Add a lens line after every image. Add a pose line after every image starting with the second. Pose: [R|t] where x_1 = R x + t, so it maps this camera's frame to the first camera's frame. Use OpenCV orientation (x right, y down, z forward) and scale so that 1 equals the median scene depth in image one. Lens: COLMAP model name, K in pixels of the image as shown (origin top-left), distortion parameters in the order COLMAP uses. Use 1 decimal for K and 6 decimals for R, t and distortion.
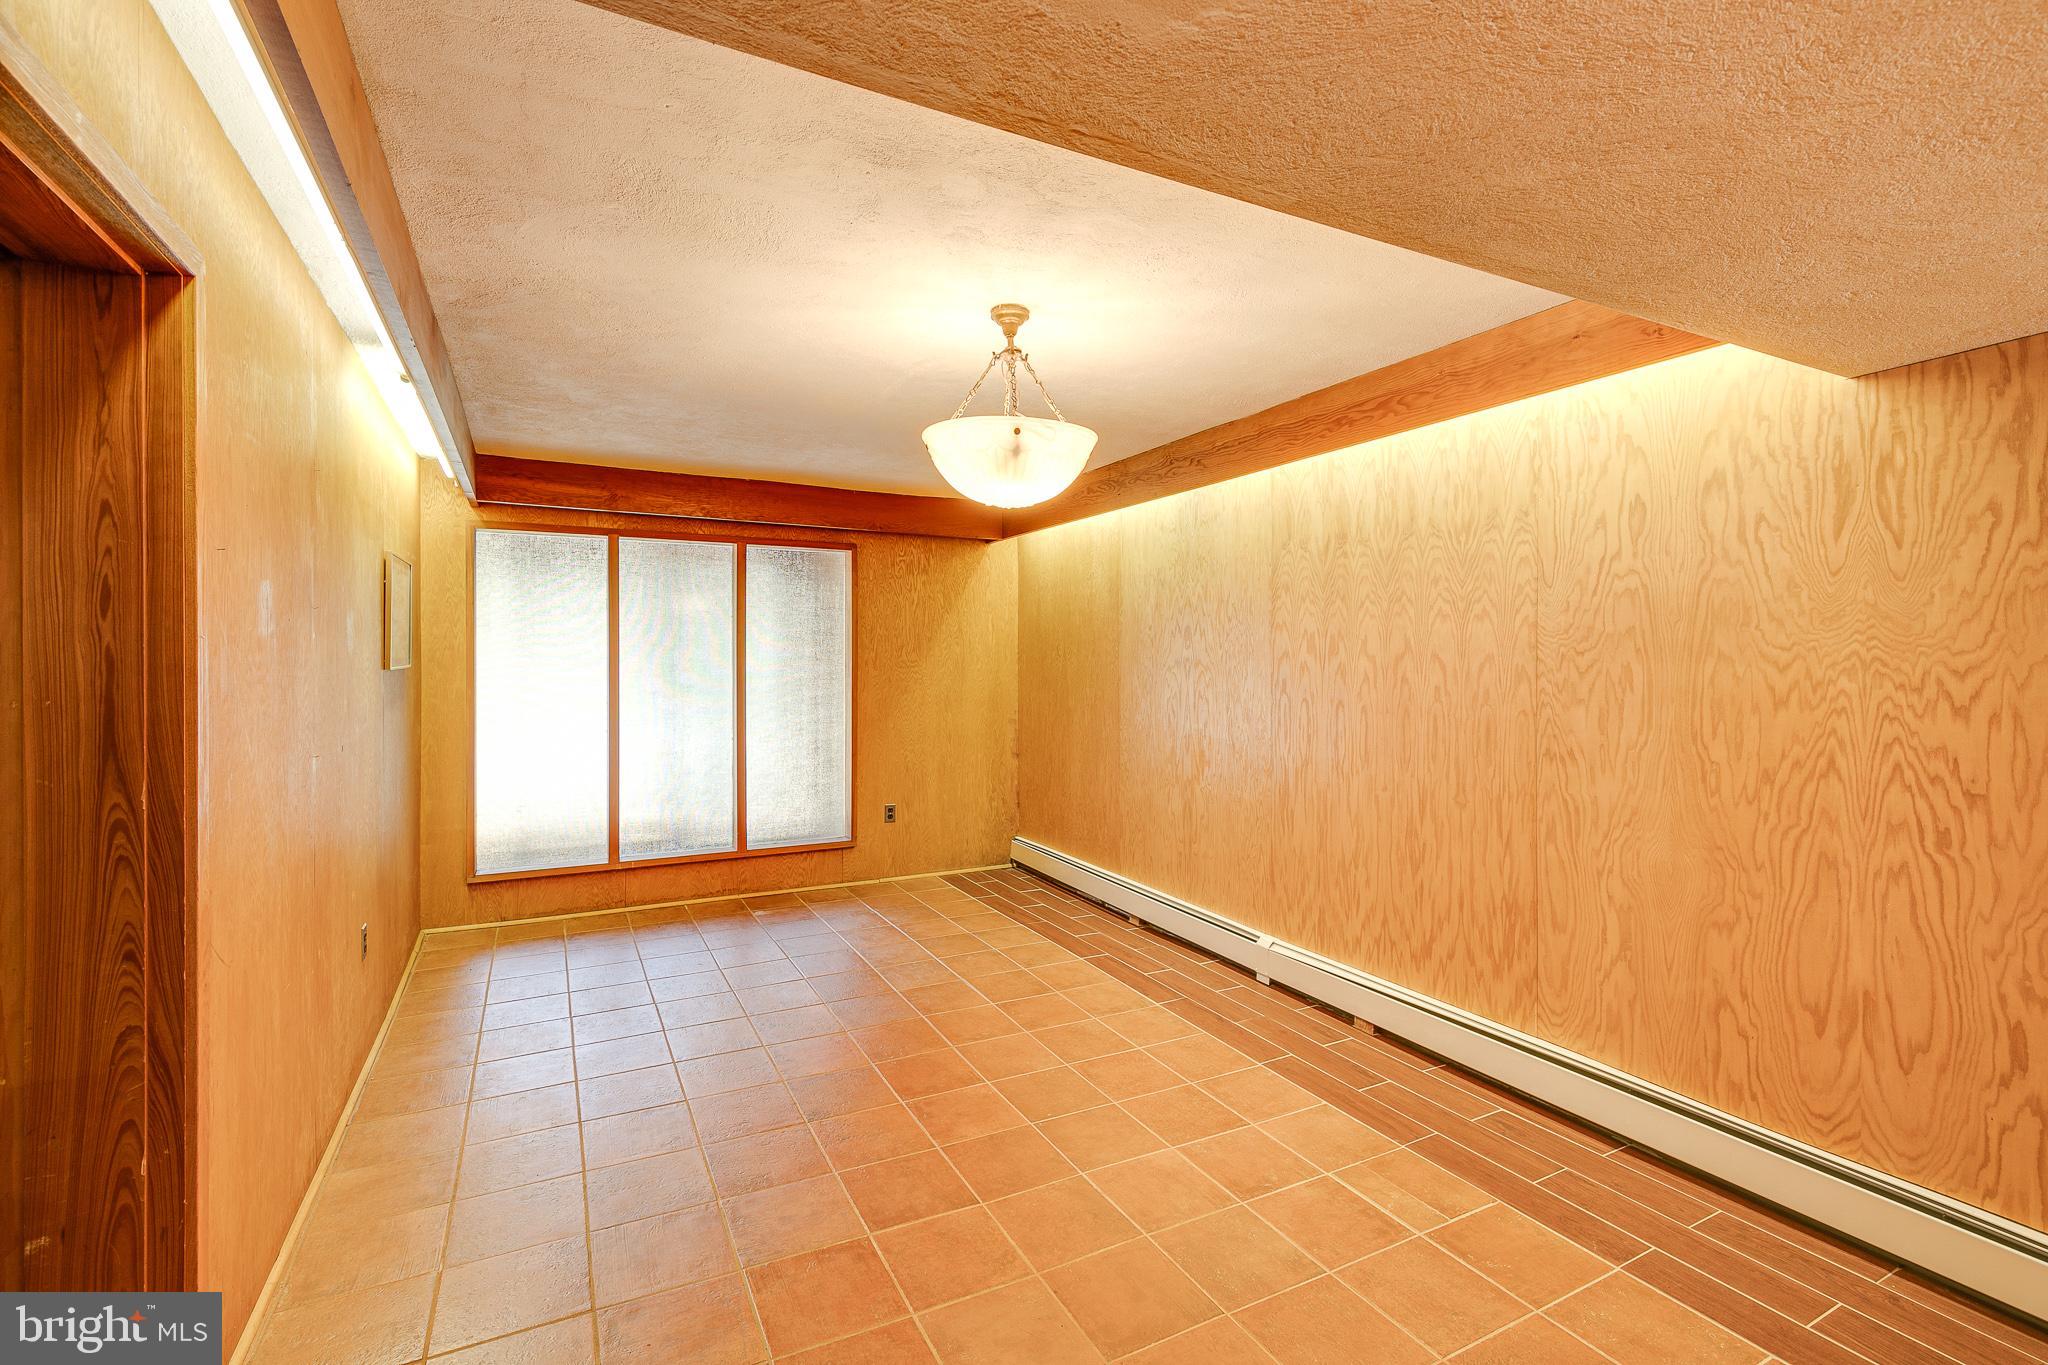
lens RADIAL K [[920.3, 0, 1021.2], [0, 920.3, 672.3], [0, 0, 1]] dist [0.002979, 0.000048]
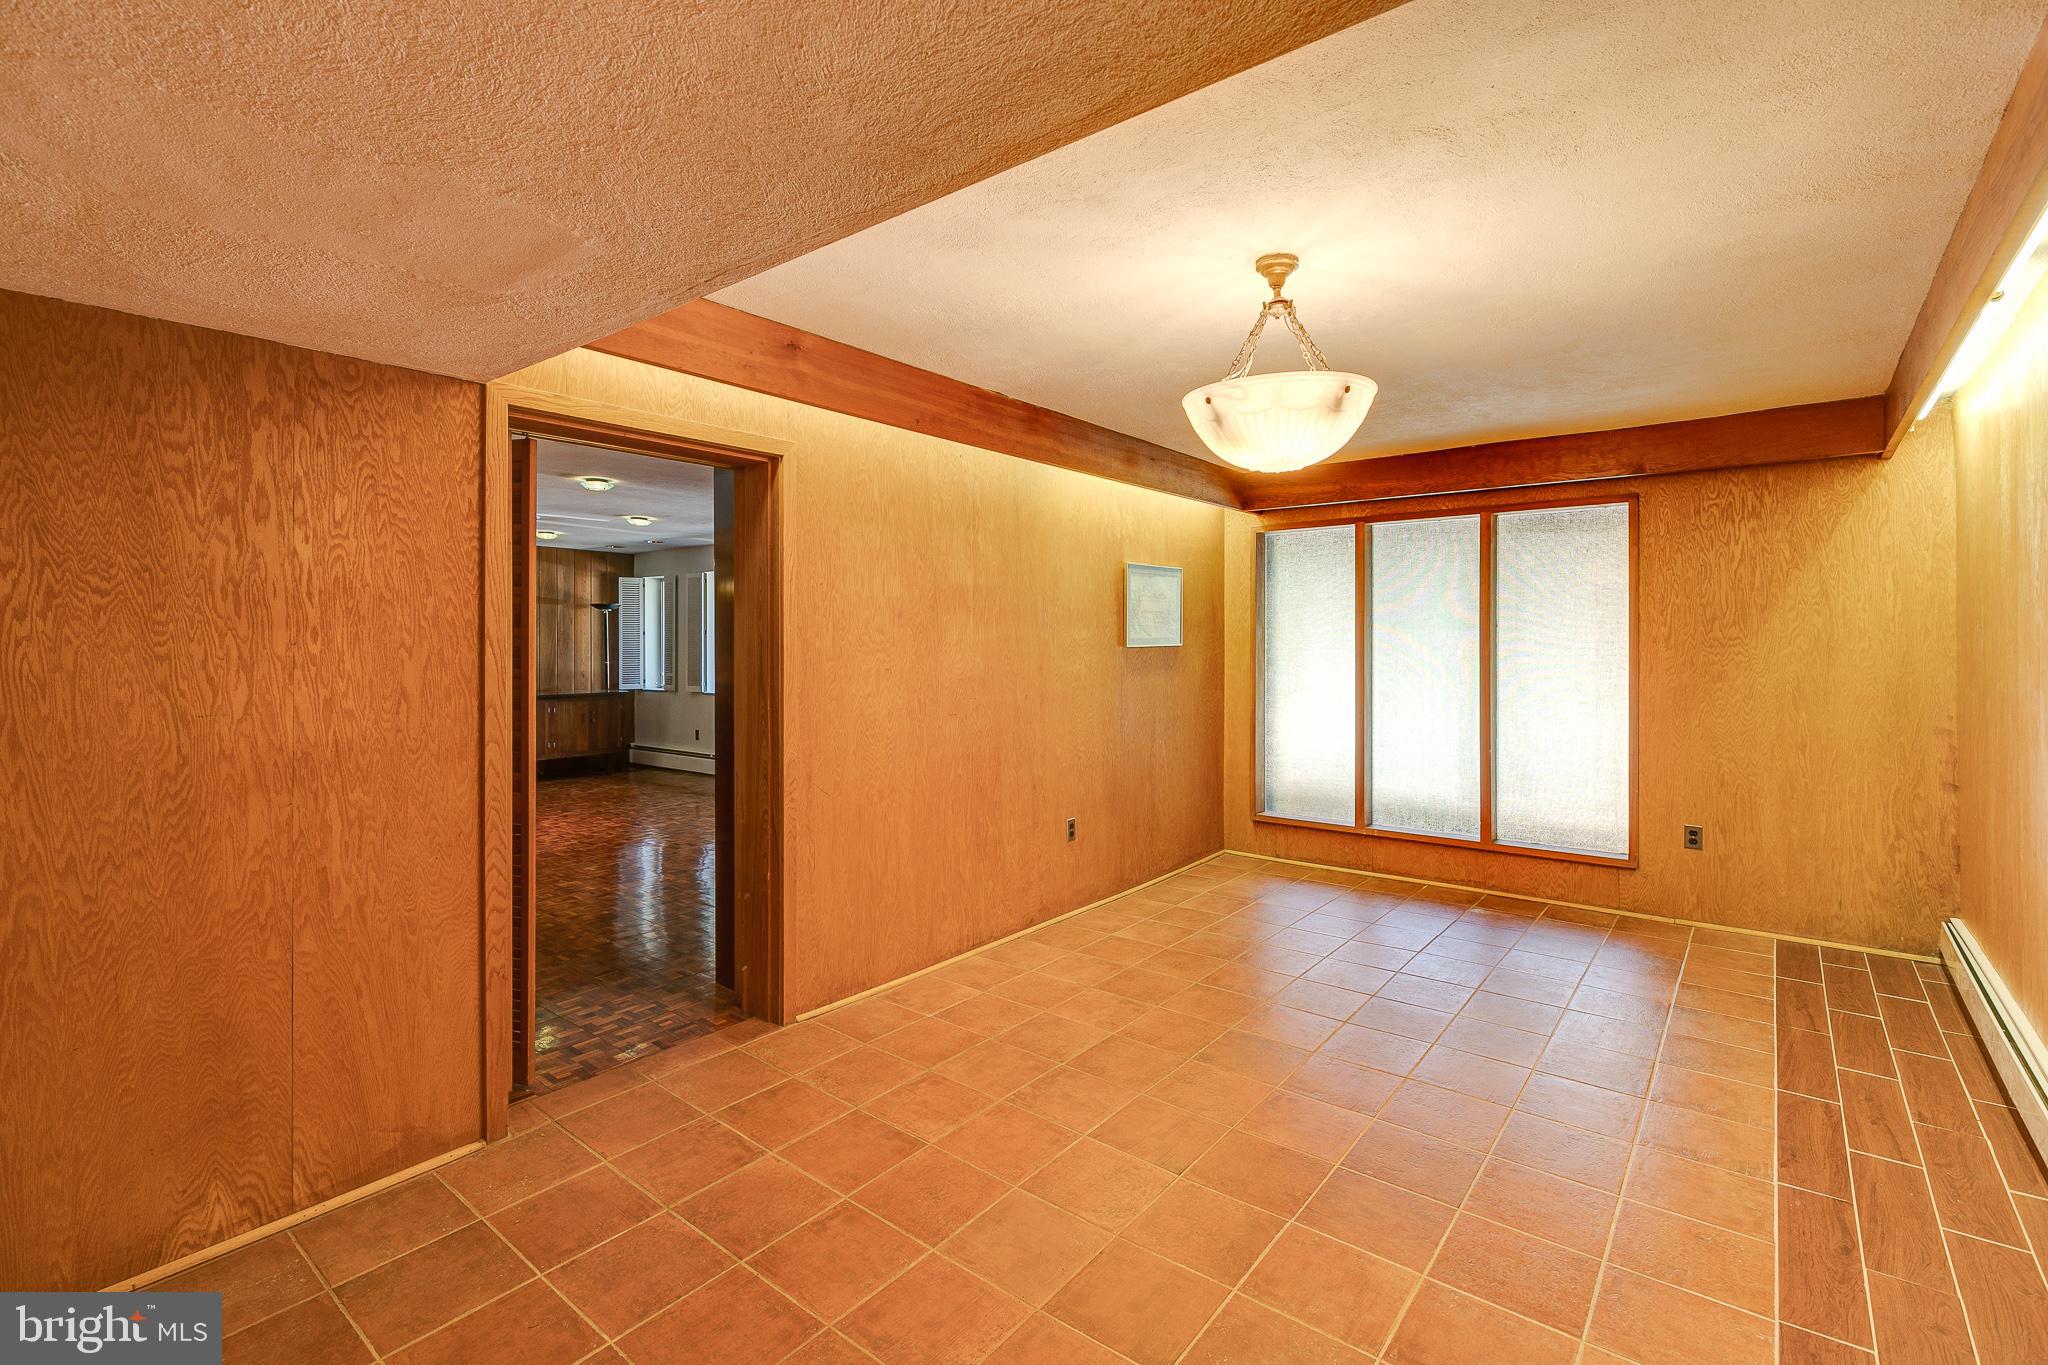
lens RADIAL K [[929.0, 0, 1029.7], [0, 929.0, 650.4], [0, 0, 1]] dist [0.004722, -0.000456]
pose [[0.408176, 0.006055, -0.912883, 0.369283], [-0.007835, 0.999964, 0.003130, -0.000159], [0.912870, 0.005875, 0.408209, 0.194624]]
